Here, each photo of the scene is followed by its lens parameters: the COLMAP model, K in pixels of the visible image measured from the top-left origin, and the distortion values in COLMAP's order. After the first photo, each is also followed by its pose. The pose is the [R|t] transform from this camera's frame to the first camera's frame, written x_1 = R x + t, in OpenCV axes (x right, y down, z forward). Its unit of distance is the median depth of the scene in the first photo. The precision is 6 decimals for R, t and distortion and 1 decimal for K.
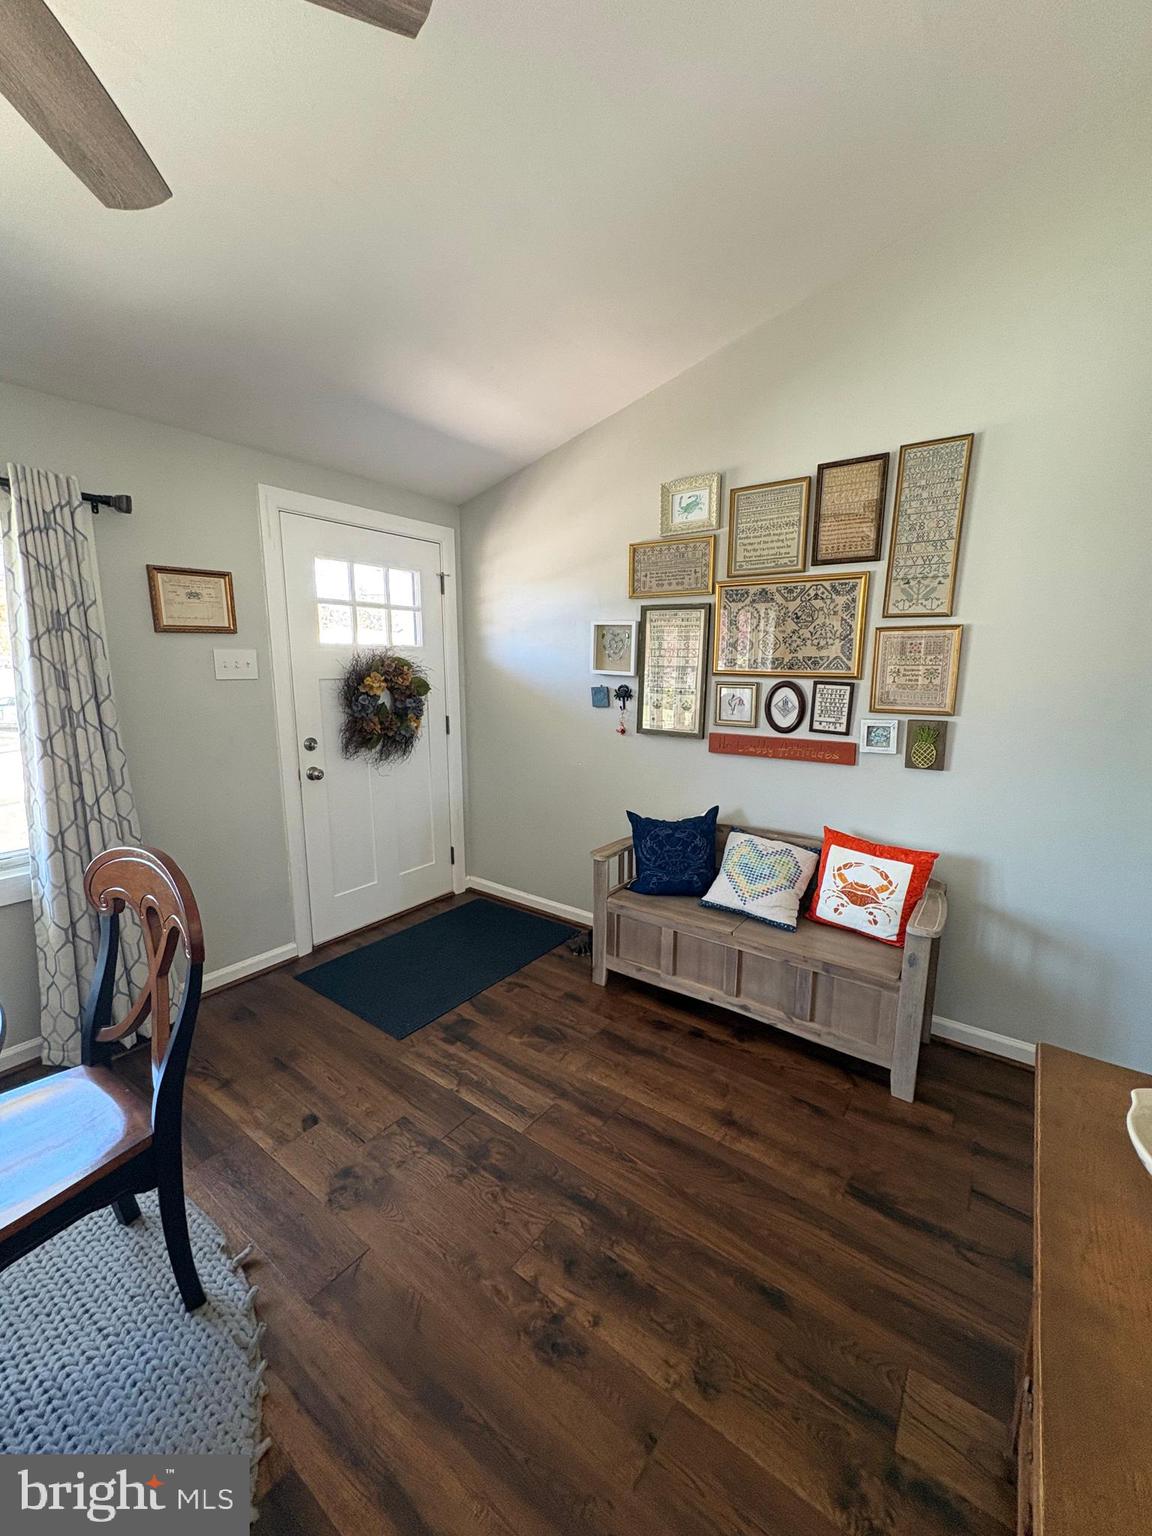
lens RADIAL K [[611.9, 0, 565.4], [0, 611.9, 769.4], [0, 0, 1]] dist [-0.001126, 0.000051]
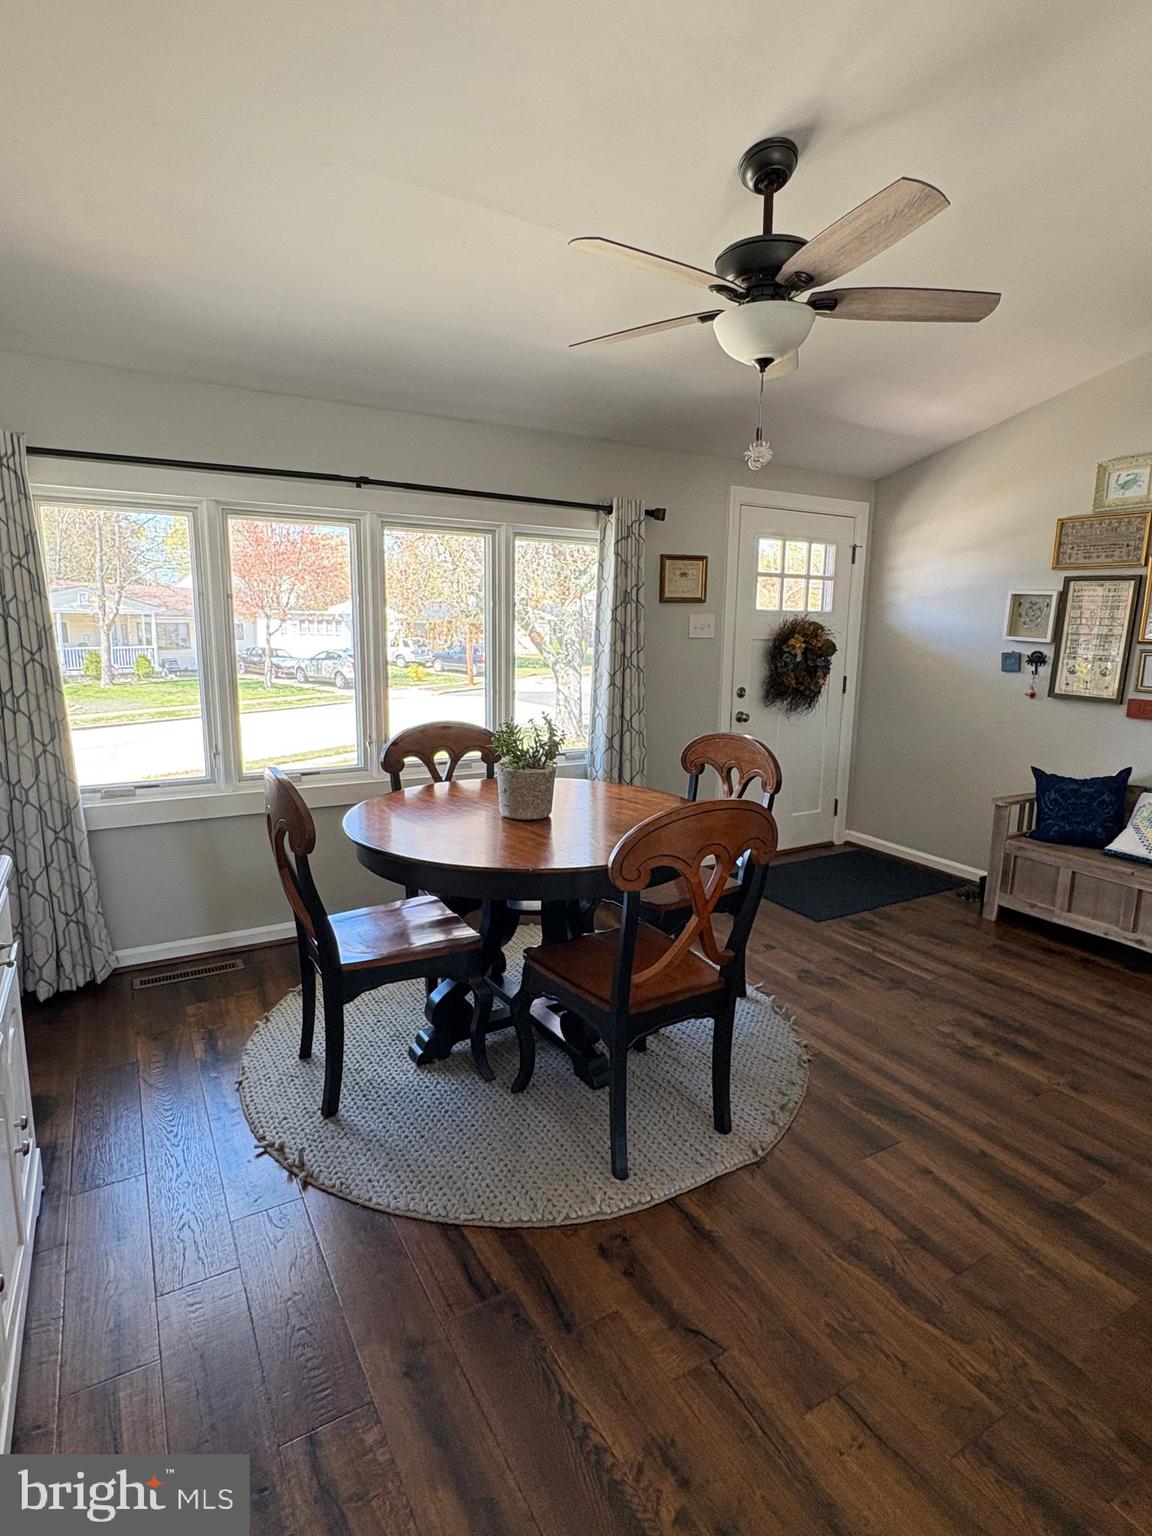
lens RADIAL K [[792.7, 0, 579.7], [0, 792.7, 769.6], [0, 0, 1]] dist [-0.000202, 0.000393]
pose [[0.923257, 0.083774, -0.374937, -0.113124], [-0.079678, 0.996470, 0.026446, 0.099957], [0.375829, 0.005457, 0.926673, -0.608599]]
